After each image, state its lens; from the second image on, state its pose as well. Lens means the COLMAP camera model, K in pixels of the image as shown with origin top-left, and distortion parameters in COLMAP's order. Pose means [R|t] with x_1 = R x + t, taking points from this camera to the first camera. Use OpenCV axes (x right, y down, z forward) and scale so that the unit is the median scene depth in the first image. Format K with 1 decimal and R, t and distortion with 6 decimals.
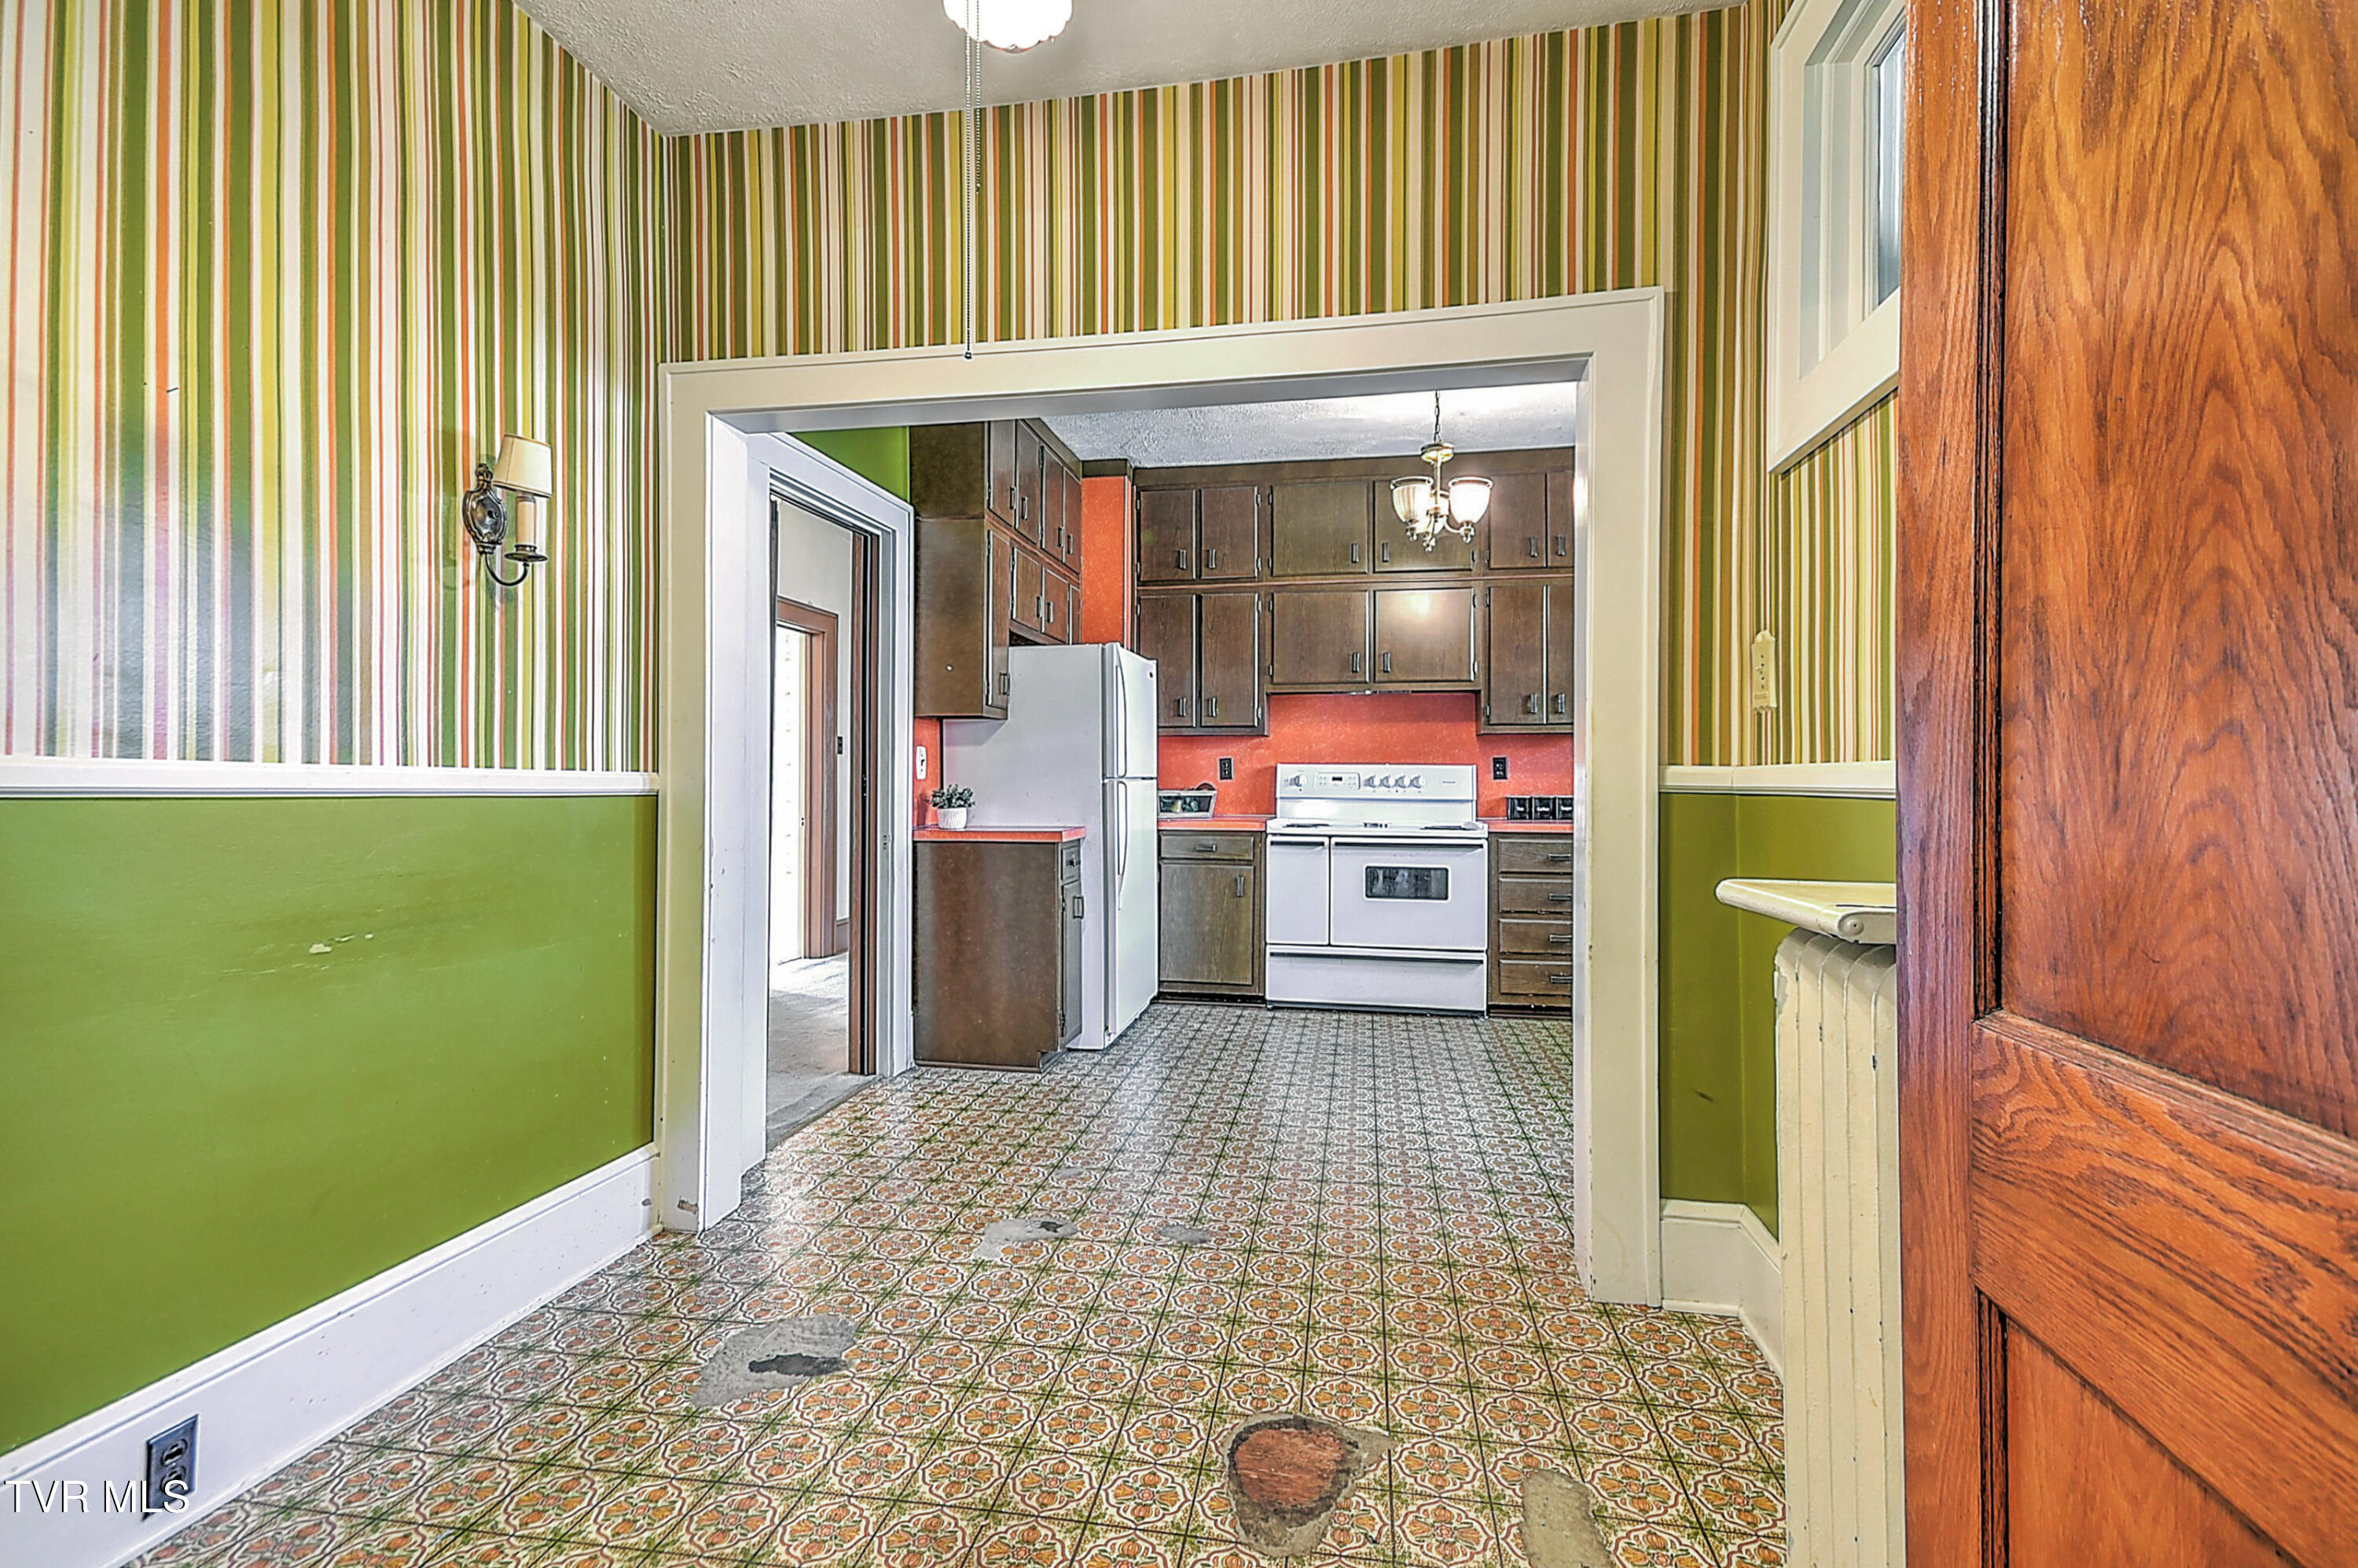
lens RADIAL K [[1059.2, 0, 1172.4], [0, 1059.2, 769.4], [0, 0, 1]] dist [0.032415, 0.000471]
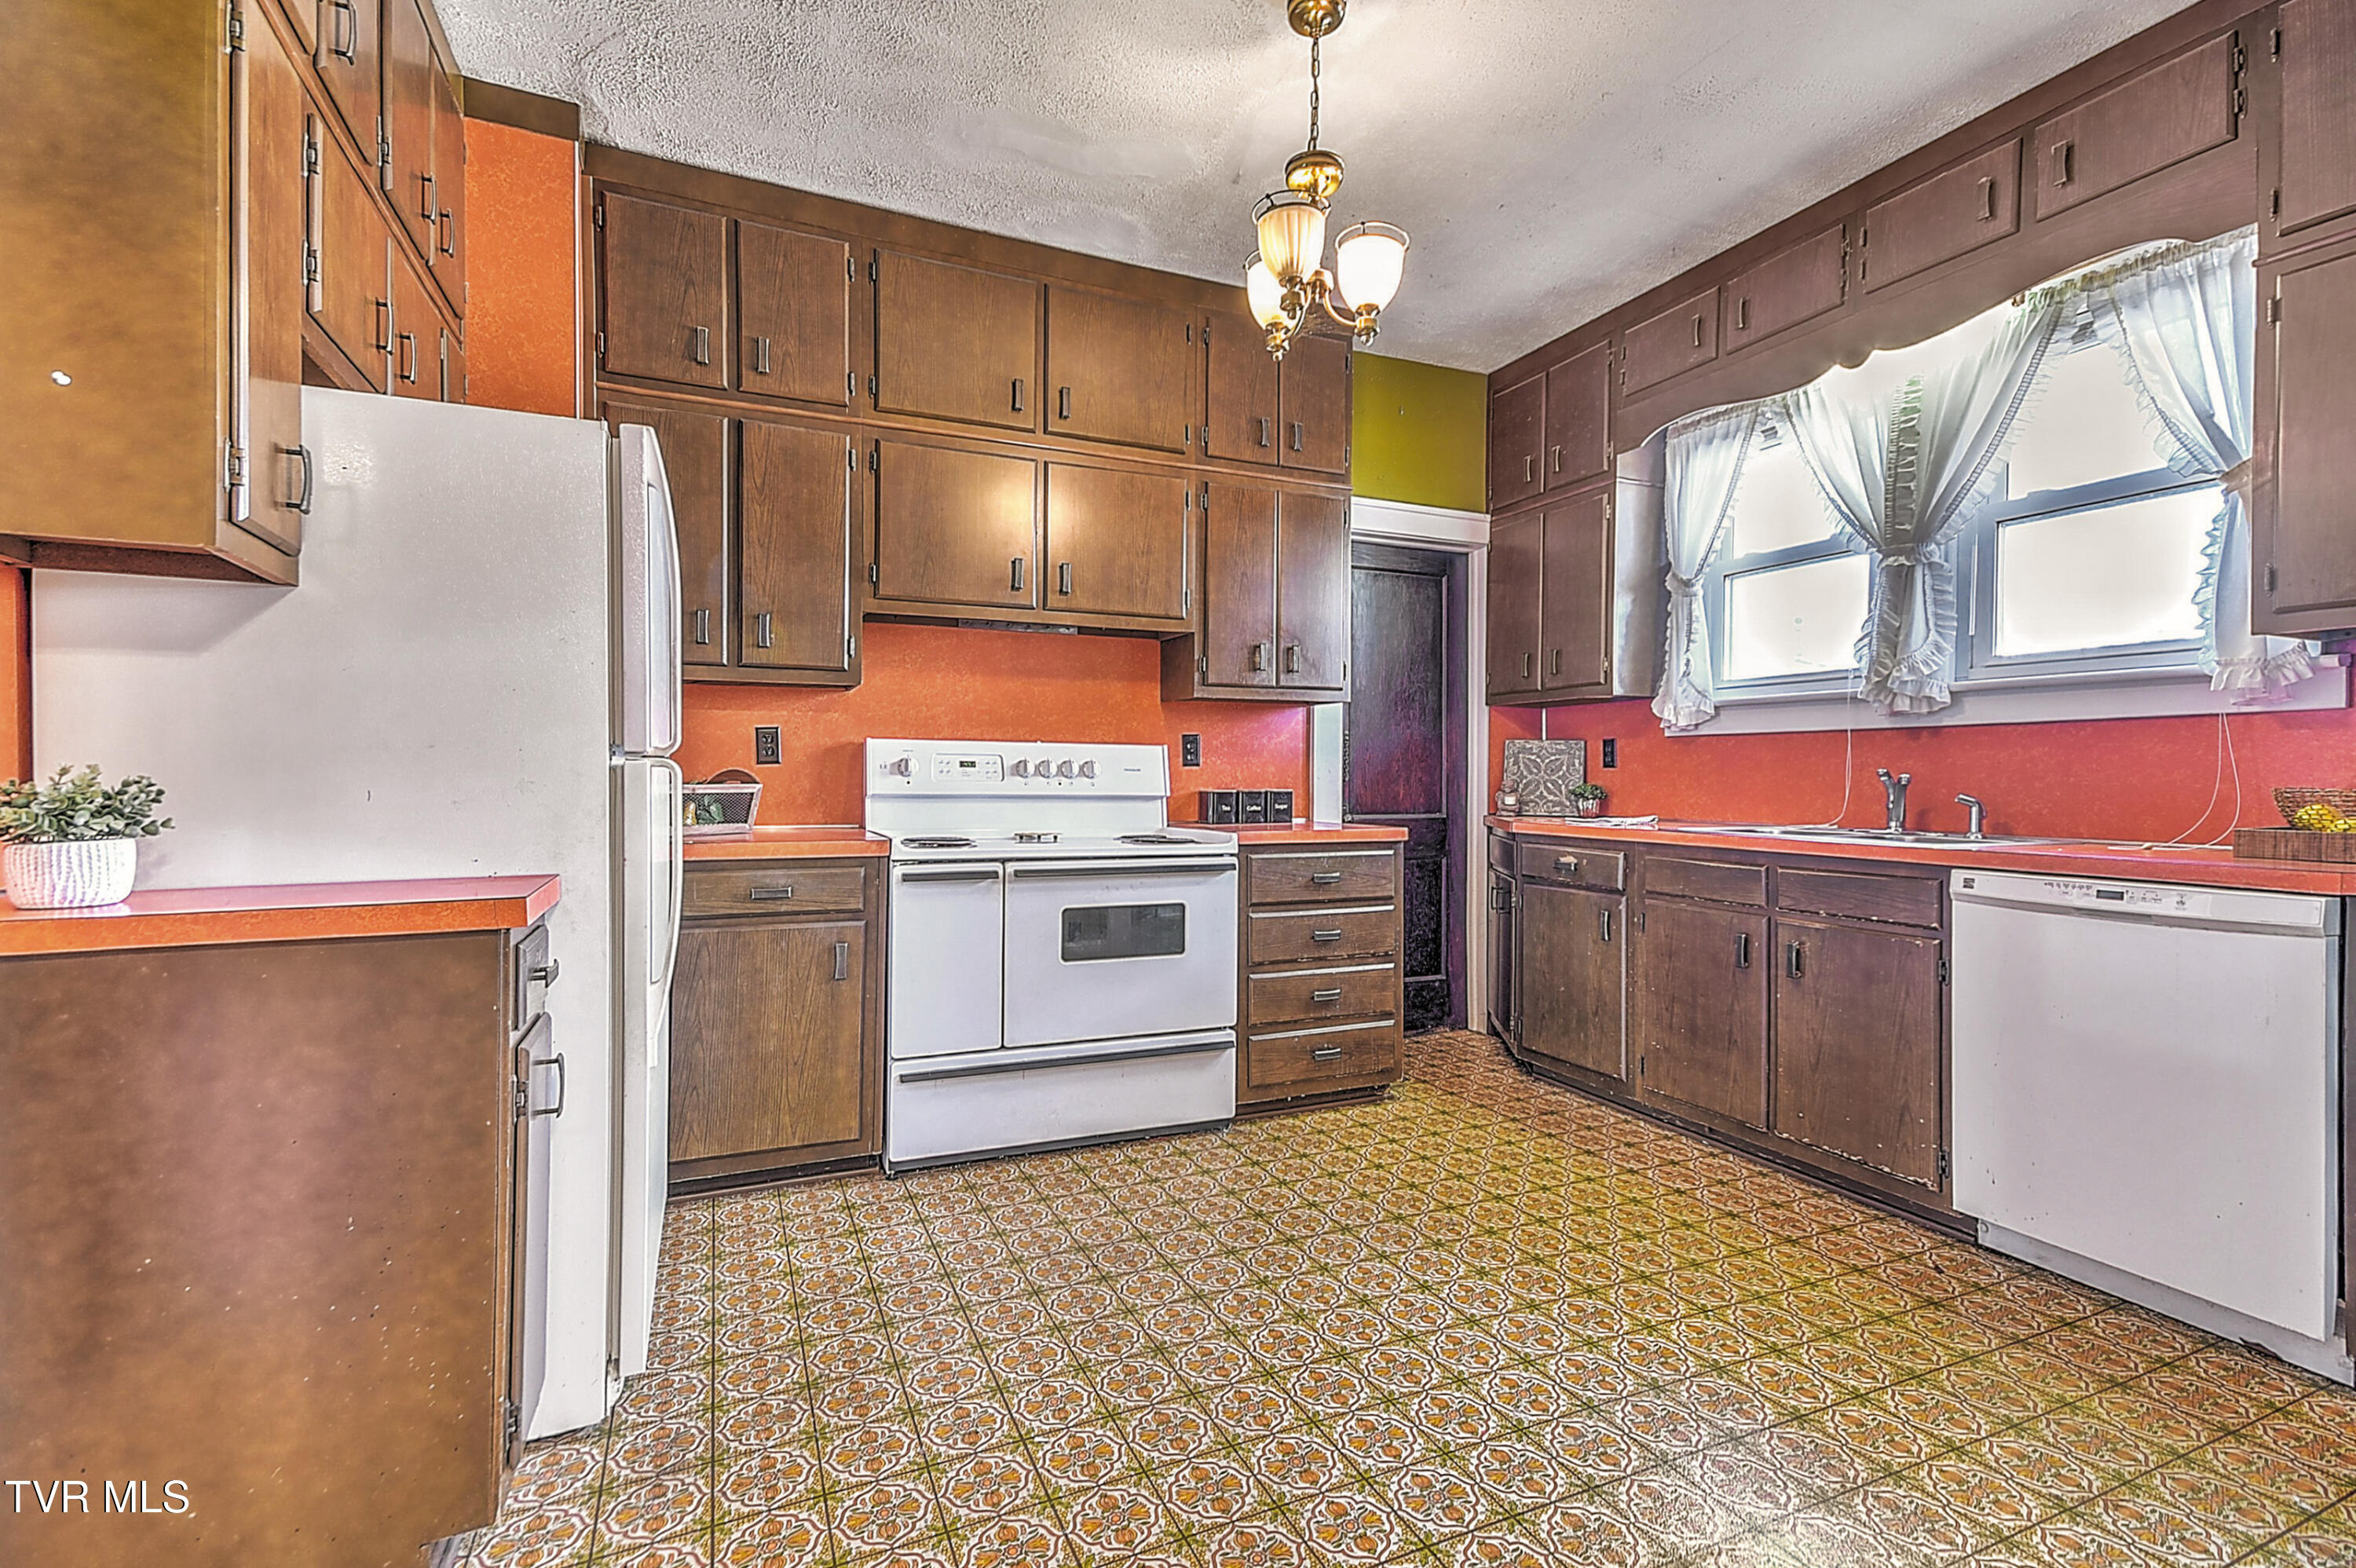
lens RADIAL K [[1058.2, 0, 1171.4], [0, 1058.2, 769.4], [0, 0, 1]] dist [0.032415, 0.000471]
pose [[0.832374, 0.004504, 0.554196, -0.095961], [-0.008738, 0.999949, 0.004998, 0.008768], [-0.554145, -0.009002, 0.832371, 0.453265]]
